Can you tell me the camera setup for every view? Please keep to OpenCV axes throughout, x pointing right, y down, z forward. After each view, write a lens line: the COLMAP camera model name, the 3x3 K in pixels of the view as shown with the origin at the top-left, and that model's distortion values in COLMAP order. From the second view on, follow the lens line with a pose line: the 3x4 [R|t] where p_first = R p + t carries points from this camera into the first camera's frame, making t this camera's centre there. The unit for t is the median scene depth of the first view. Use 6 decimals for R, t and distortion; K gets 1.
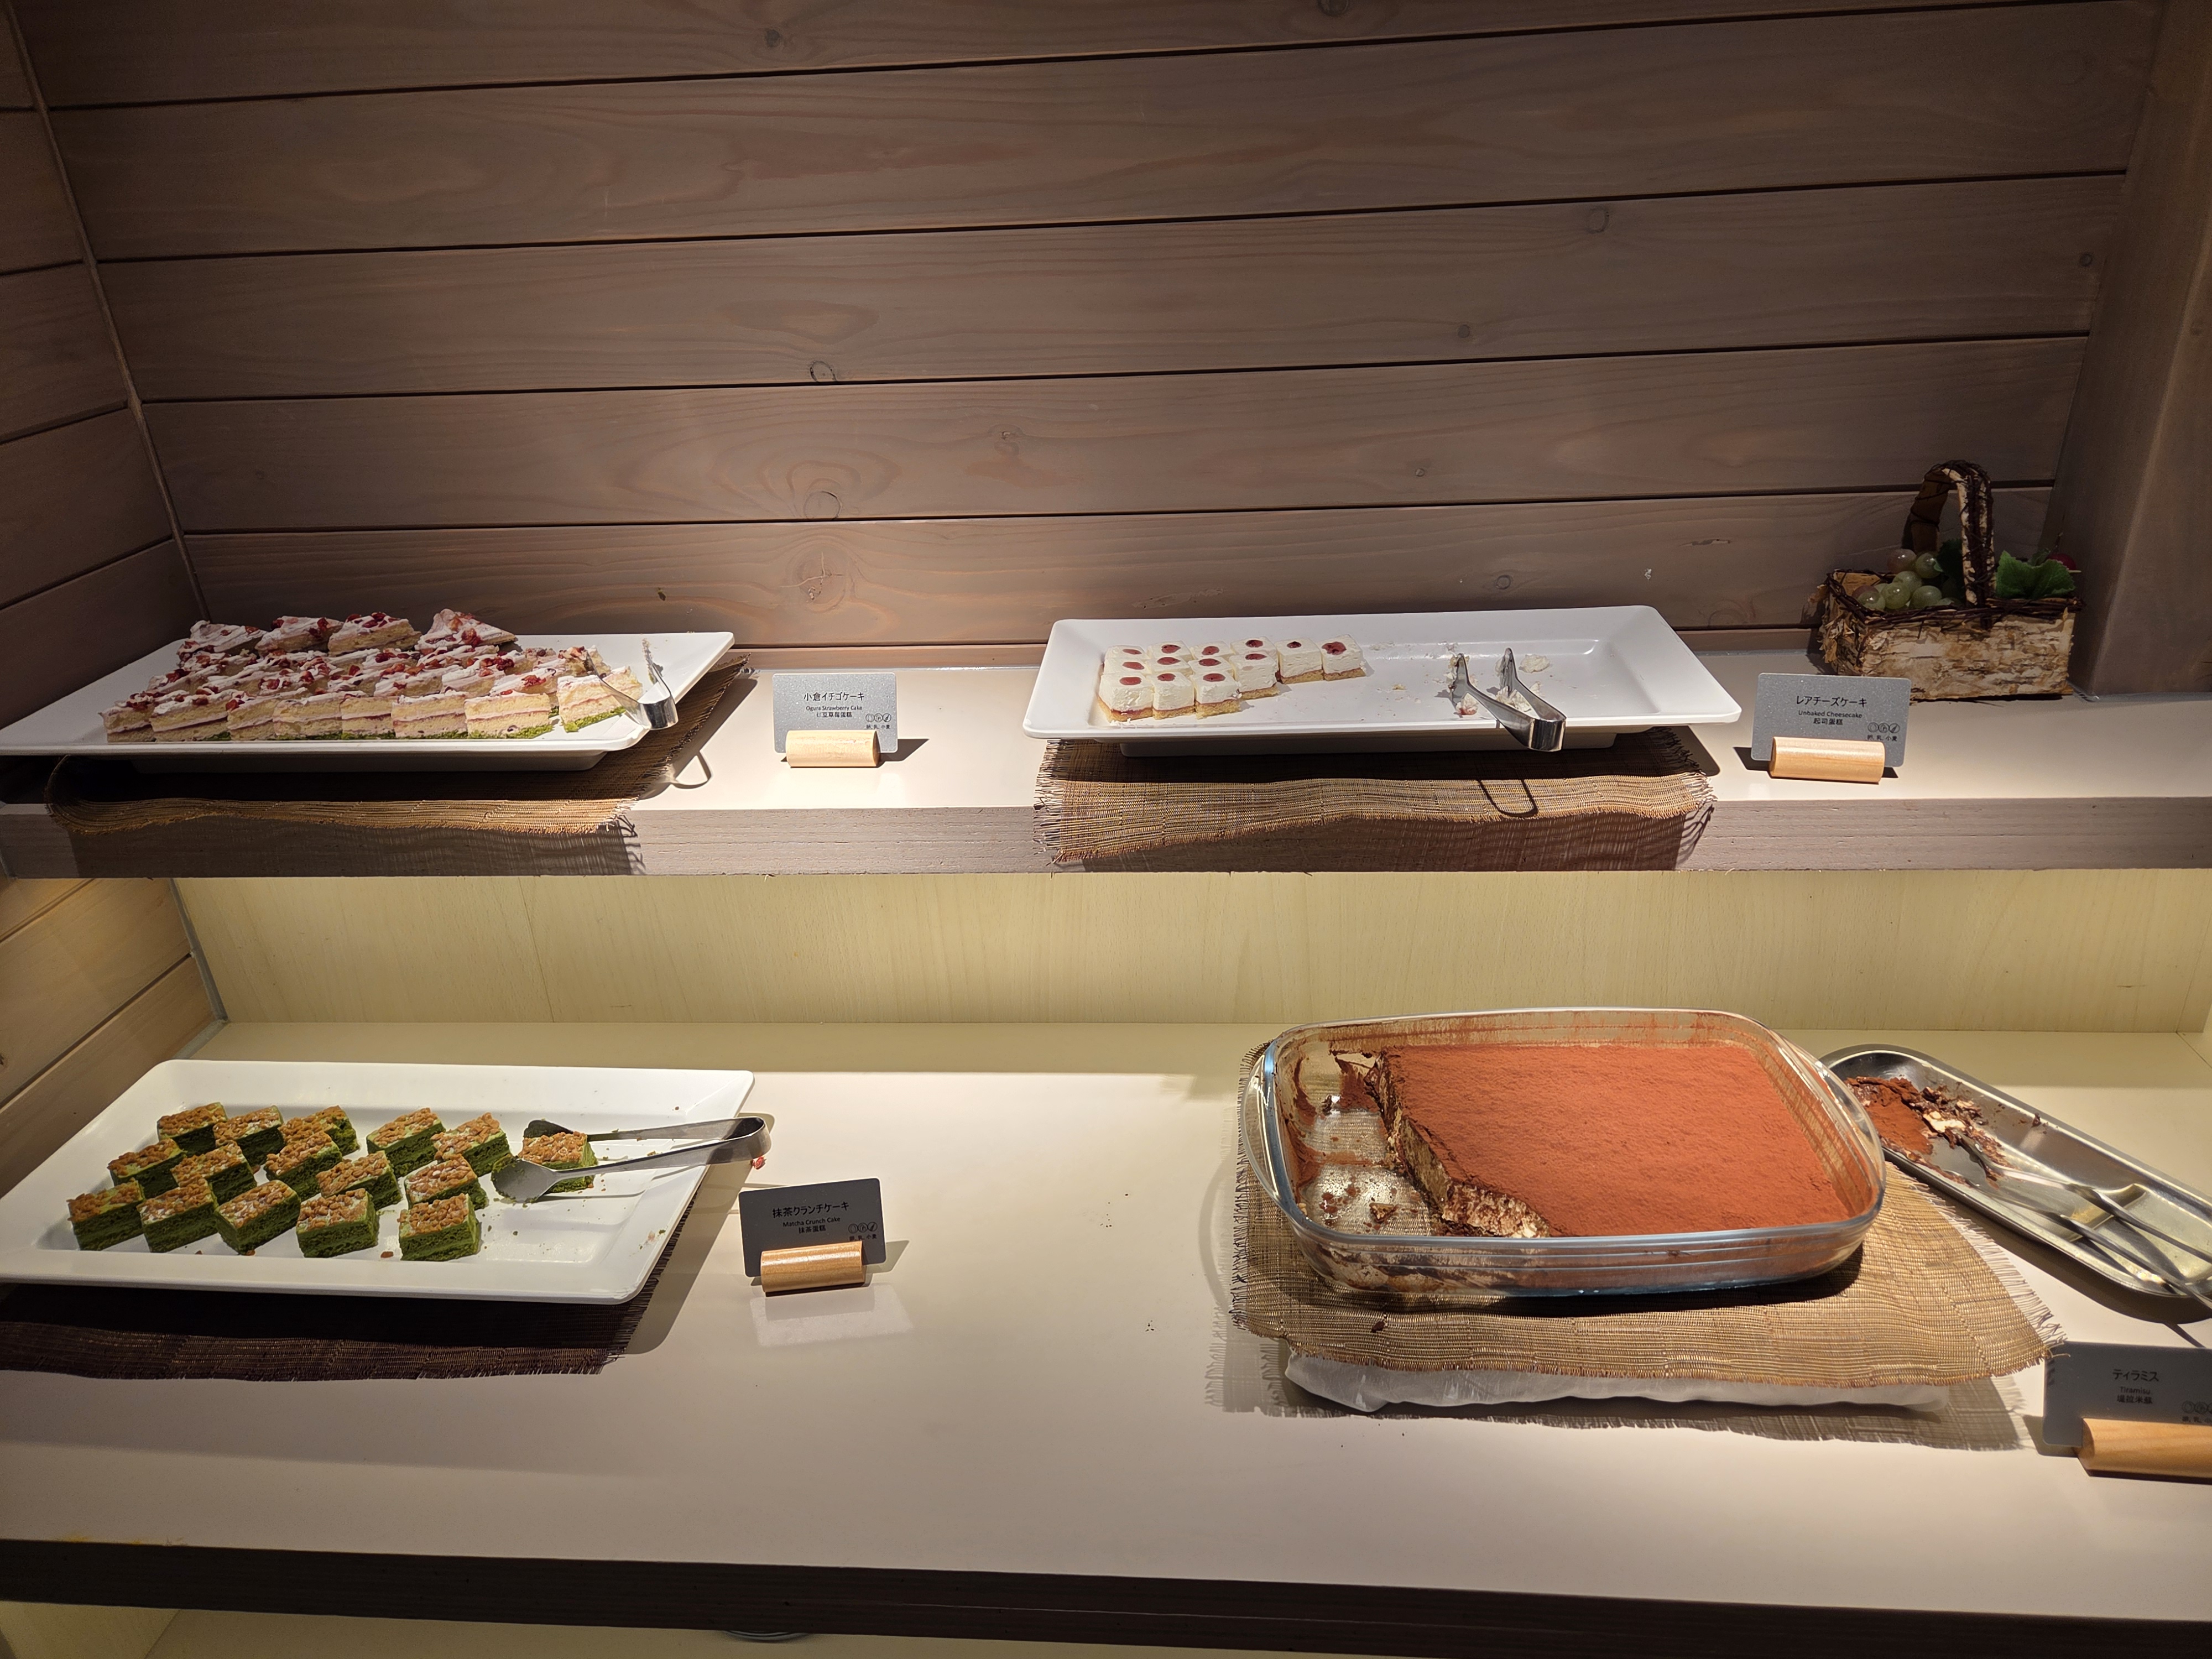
lens RADIAL K [[1486.1, 0, 1103.6], [0, 1486.1, 833.6], [0, 0, 1]] dist [0.027000, 0.000165]
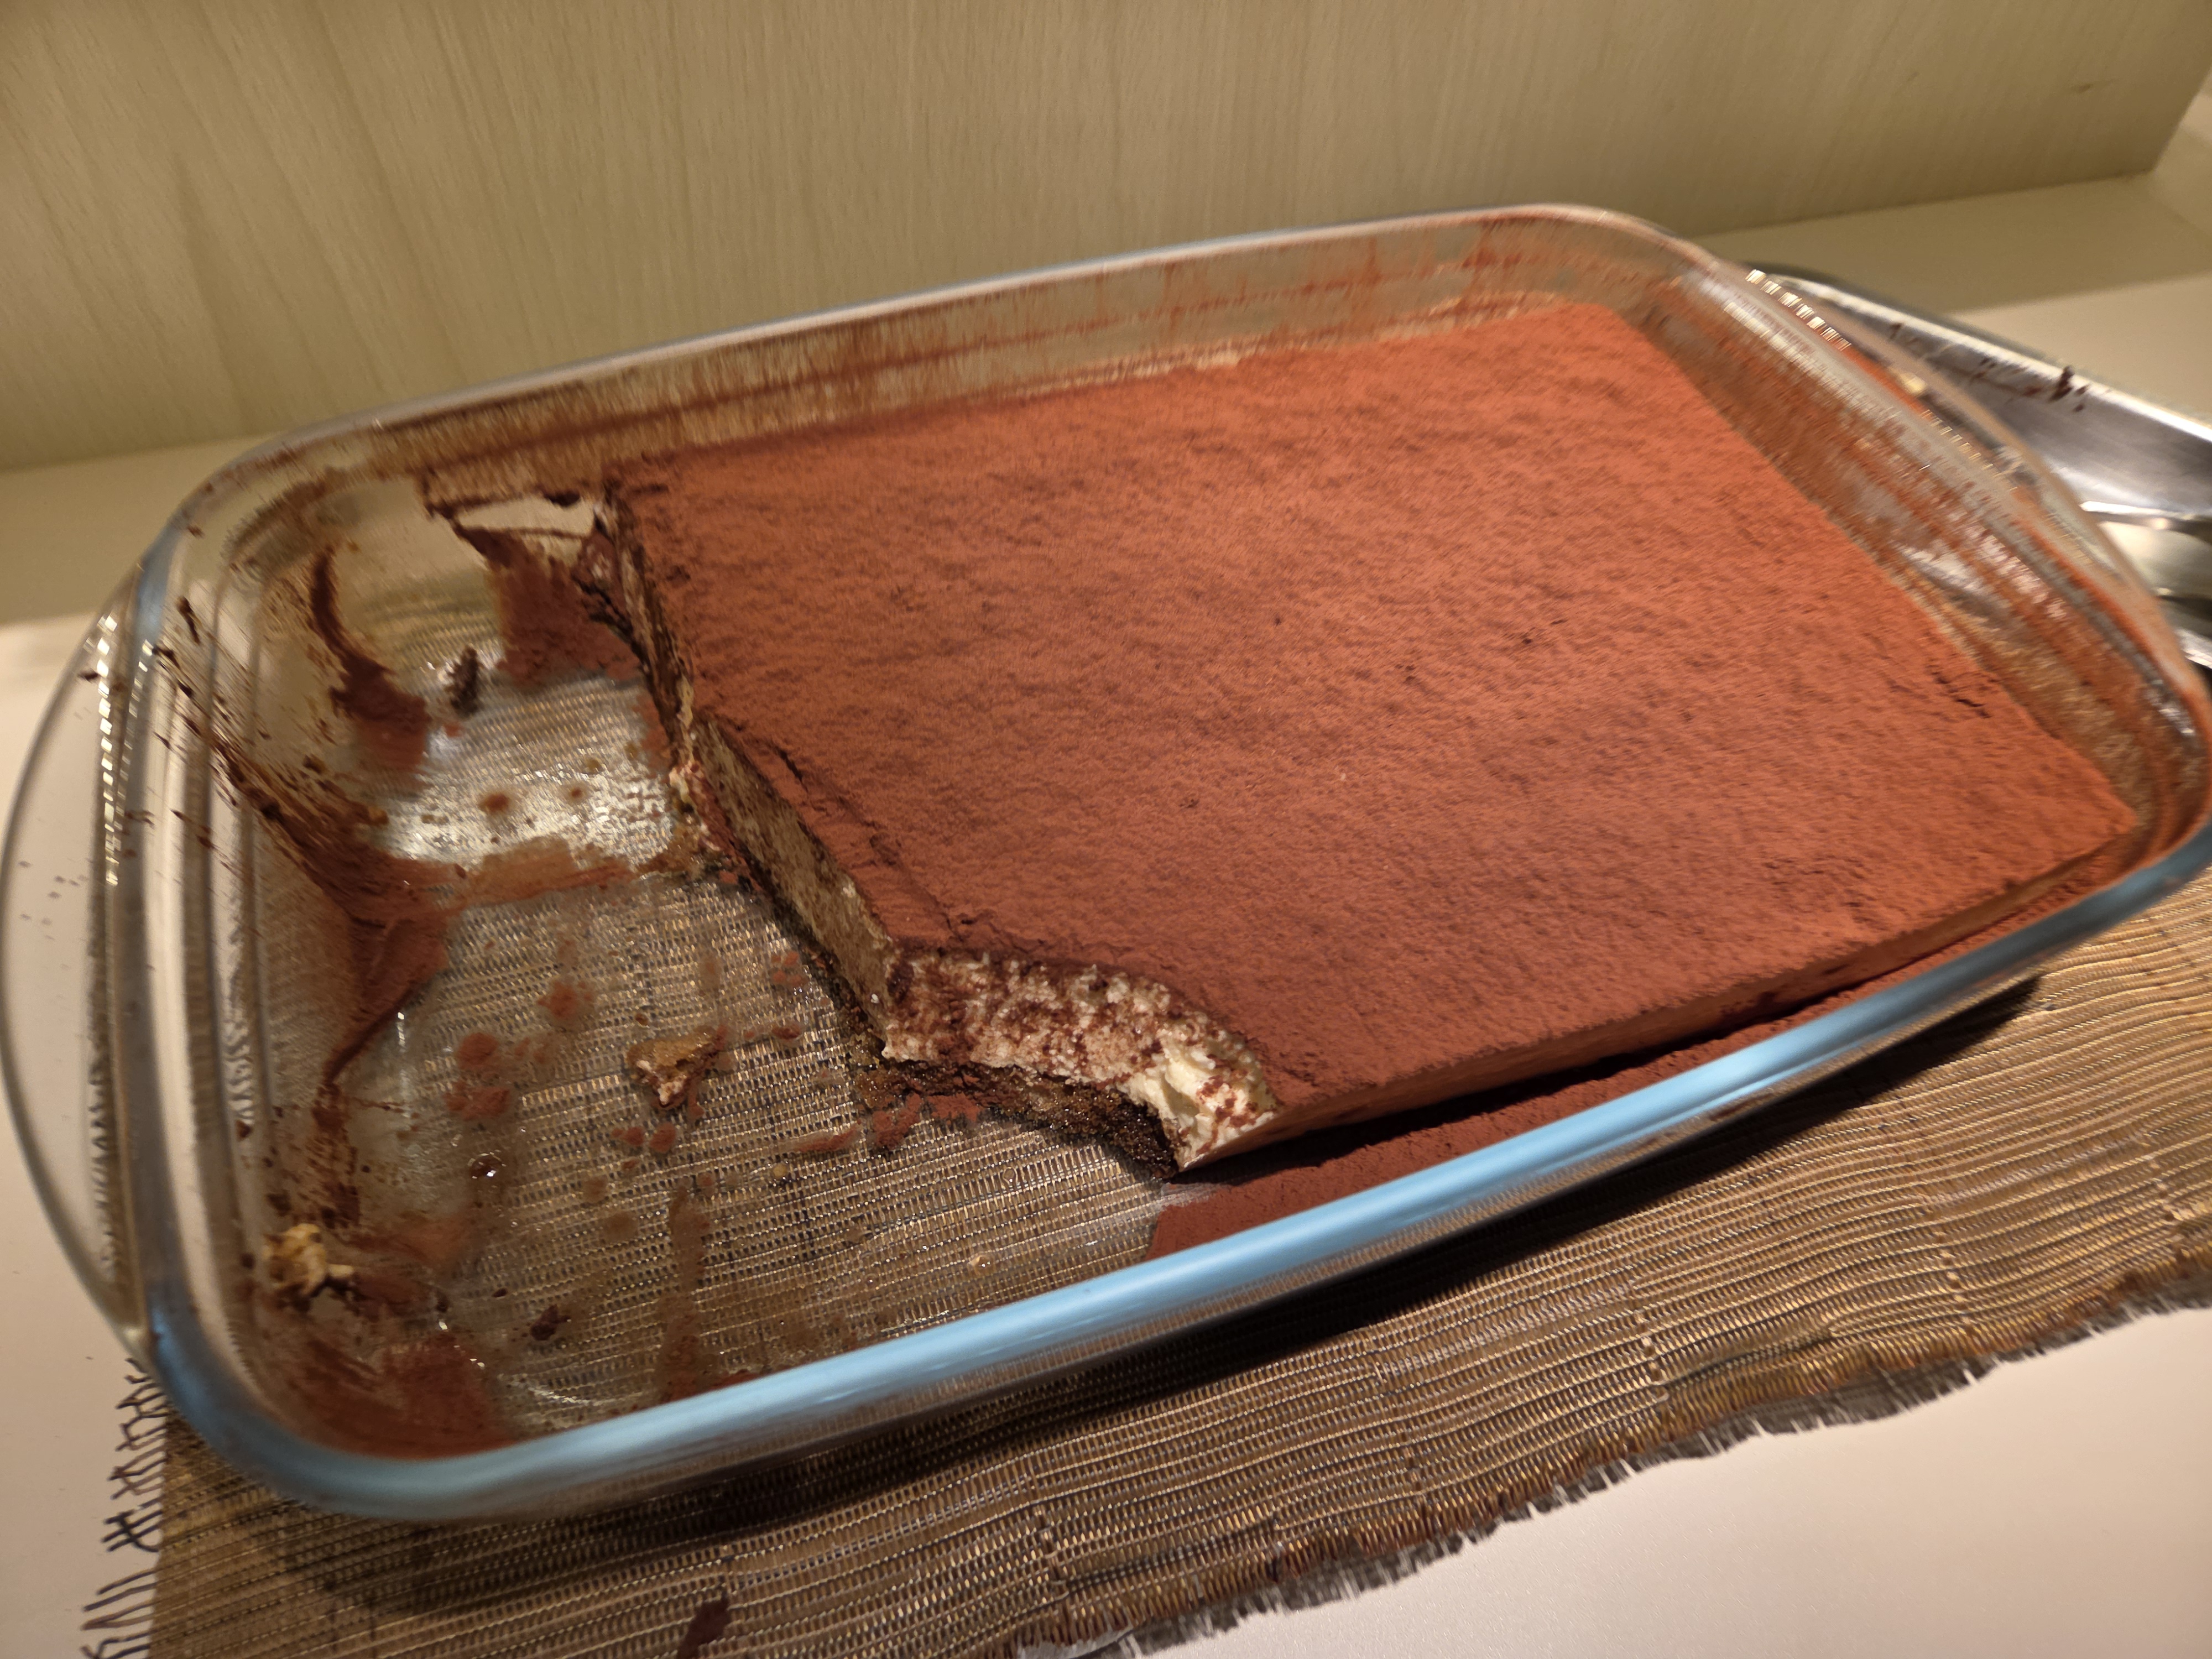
lens RADIAL K [[1486.1, 0, 1107.0], [0, 1486.1, 833.9], [0, 0, 1]] dist [0.027000, 0.000165]
pose [[0.915069, -0.244520, 0.320716, 0.172878], [0.087964, 0.897098, 0.432986, 0.092510], [-0.393588, -0.368000, 0.842416, 0.708273]]
